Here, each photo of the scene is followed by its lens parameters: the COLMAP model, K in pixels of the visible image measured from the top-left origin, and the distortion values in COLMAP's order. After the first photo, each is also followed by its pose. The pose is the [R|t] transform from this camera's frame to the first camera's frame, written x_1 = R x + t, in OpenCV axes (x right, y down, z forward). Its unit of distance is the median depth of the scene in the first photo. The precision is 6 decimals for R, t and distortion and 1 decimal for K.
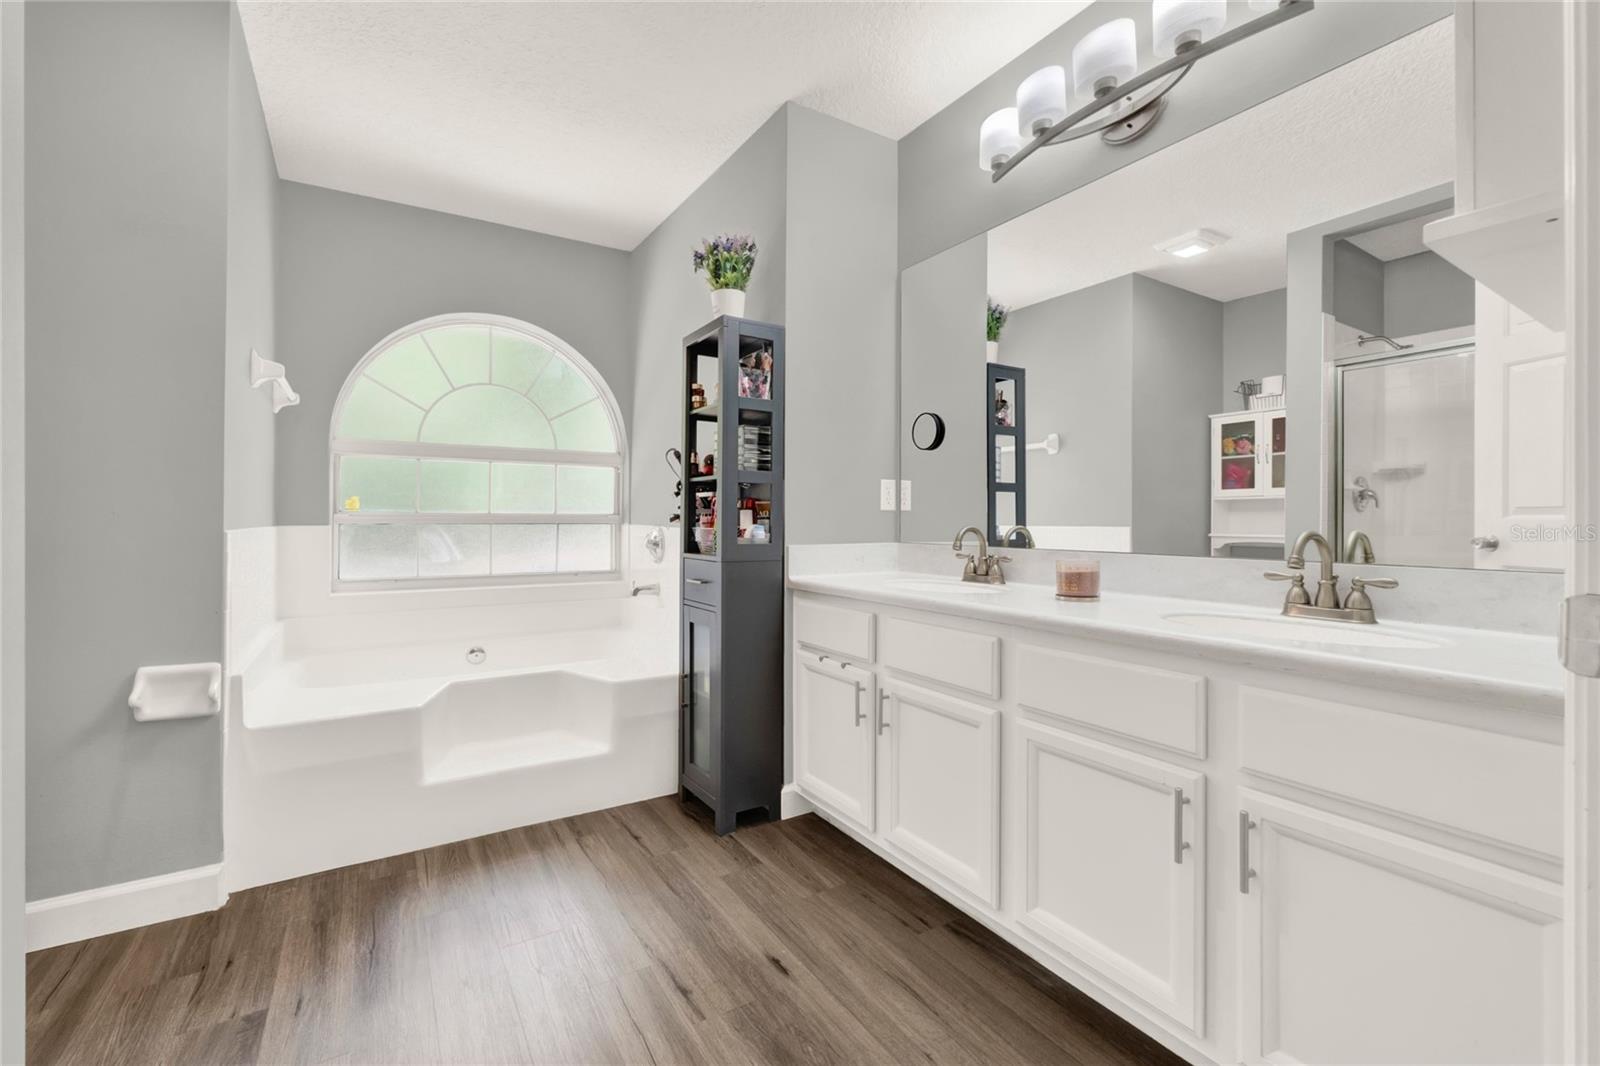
lens RADIAL K [[691.3, 0, 800.5], [0, 691.3, 526.4], [0, 0, 1]] dist [-0.002552, -0.000264]
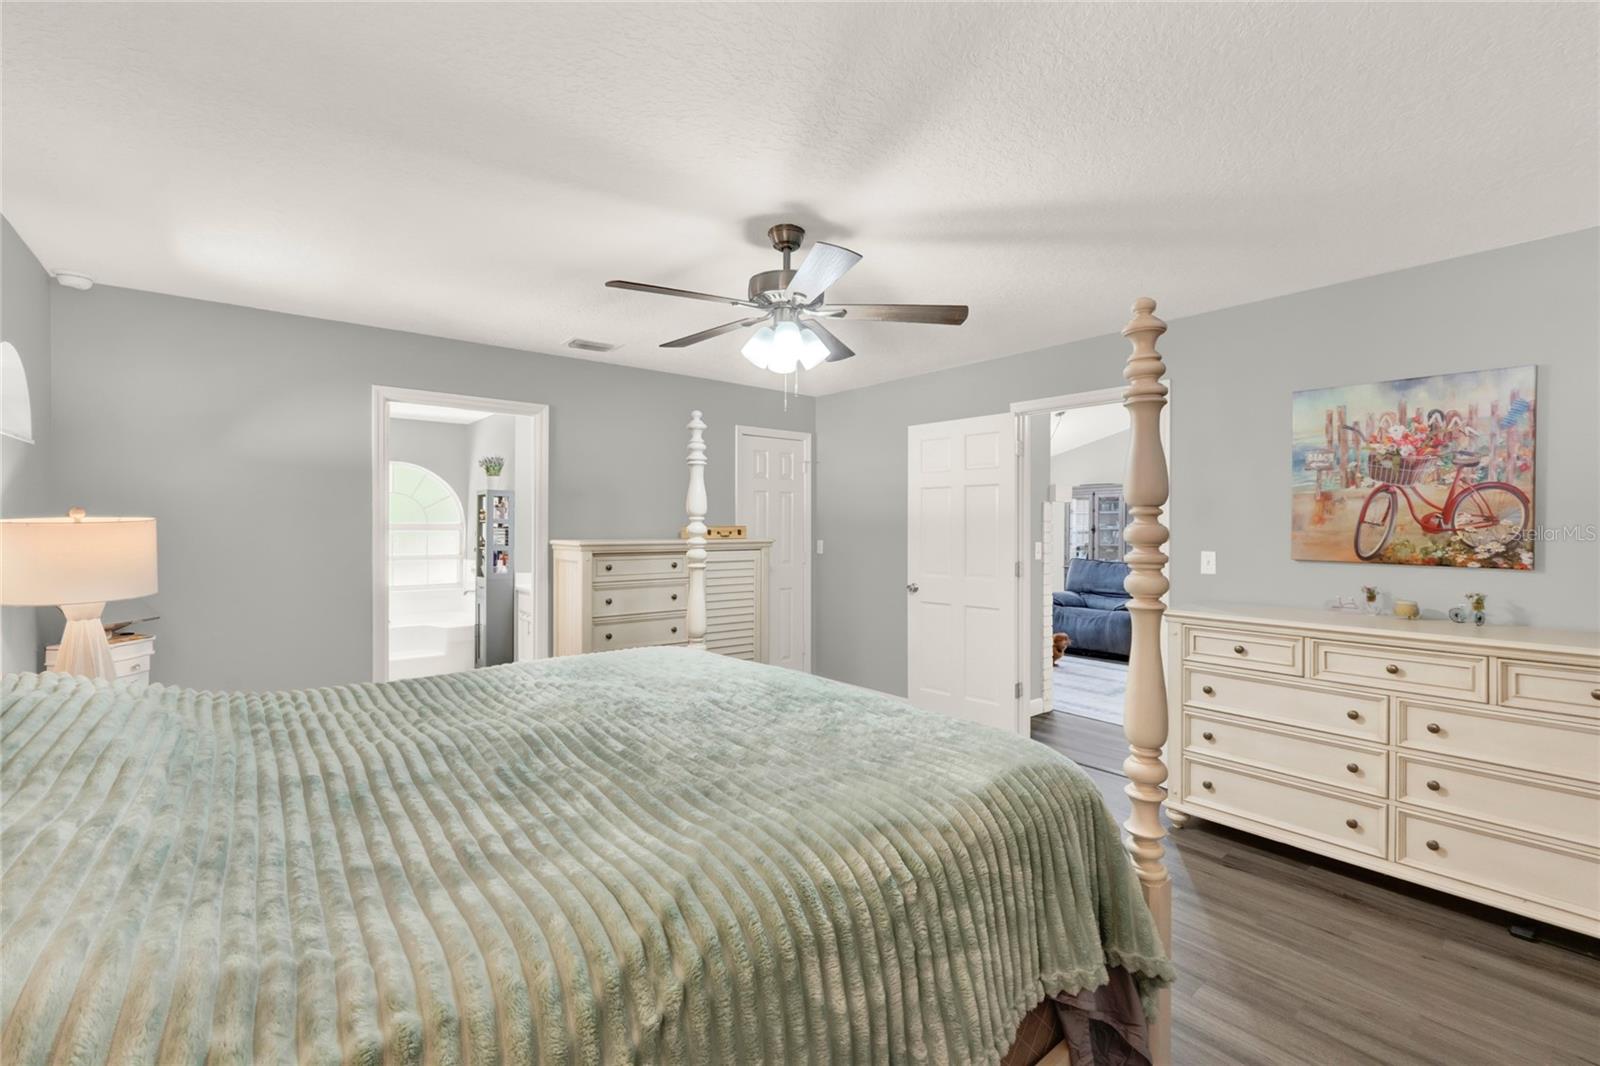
lens RADIAL K [[691.3, 0, 800.5], [0, 691.3, 526.4], [0, 0, 1]] dist [-0.002552, -0.000264]
pose [[0.994144, 0.003063, 0.108017, 0.769077], [-0.002463, 0.999981, -0.005689, -0.139906], [-0.108032, 0.005390, 0.994133, -1.717868]]
